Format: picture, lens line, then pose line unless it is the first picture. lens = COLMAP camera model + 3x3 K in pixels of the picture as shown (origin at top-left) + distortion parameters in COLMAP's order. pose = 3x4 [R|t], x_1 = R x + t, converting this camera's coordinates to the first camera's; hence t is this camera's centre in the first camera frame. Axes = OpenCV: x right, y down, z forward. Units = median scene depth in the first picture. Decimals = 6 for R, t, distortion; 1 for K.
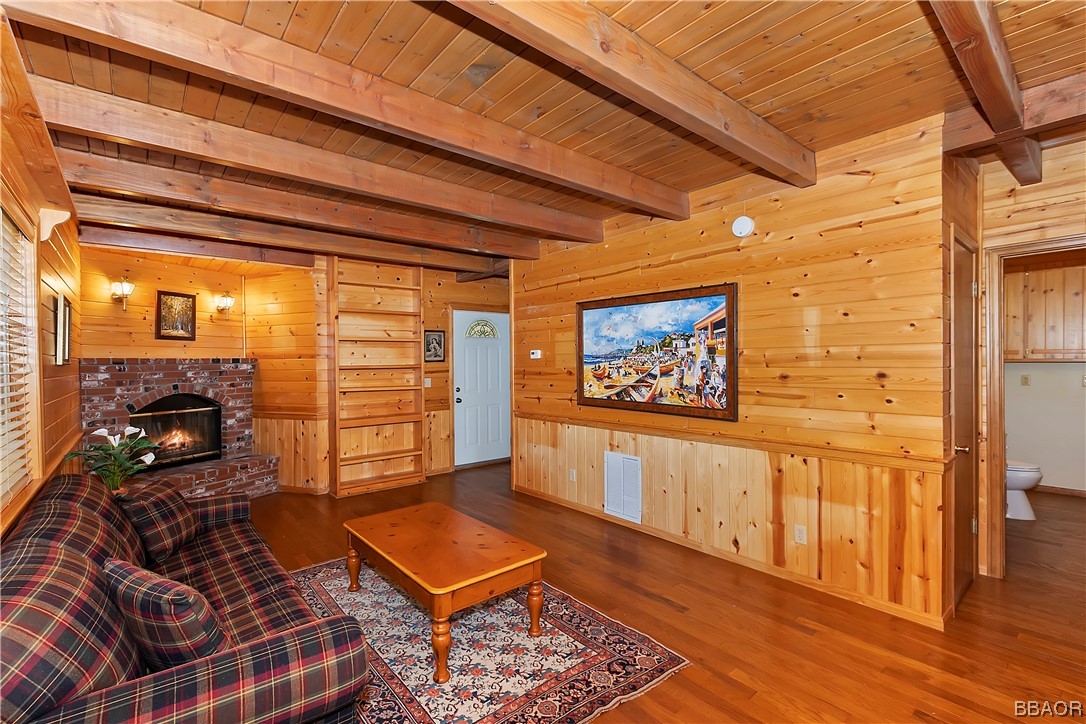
lens RADIAL K [[474.1, 0, 542.6], [0, 474.1, 357.9], [0, 0, 1]] dist [0.014160, -0.006711]
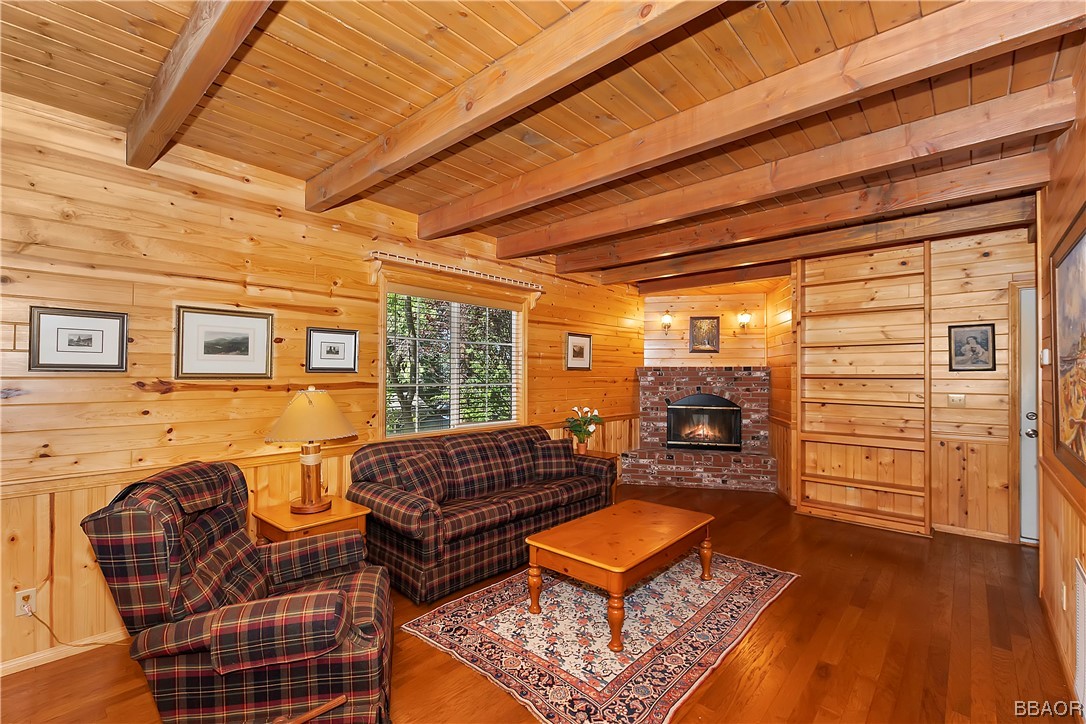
lens RADIAL K [[482.0, 0, 529.8], [0, 482.0, 361.5], [0, 0, 1]] dist [-0.000938, -0.000117]
pose [[0.126191, -0.014669, -0.991897, 0.490835], [0.002274, 0.999892, -0.014498, 0.004440], [0.992003, -0.000426, 0.126211, 0.364835]]
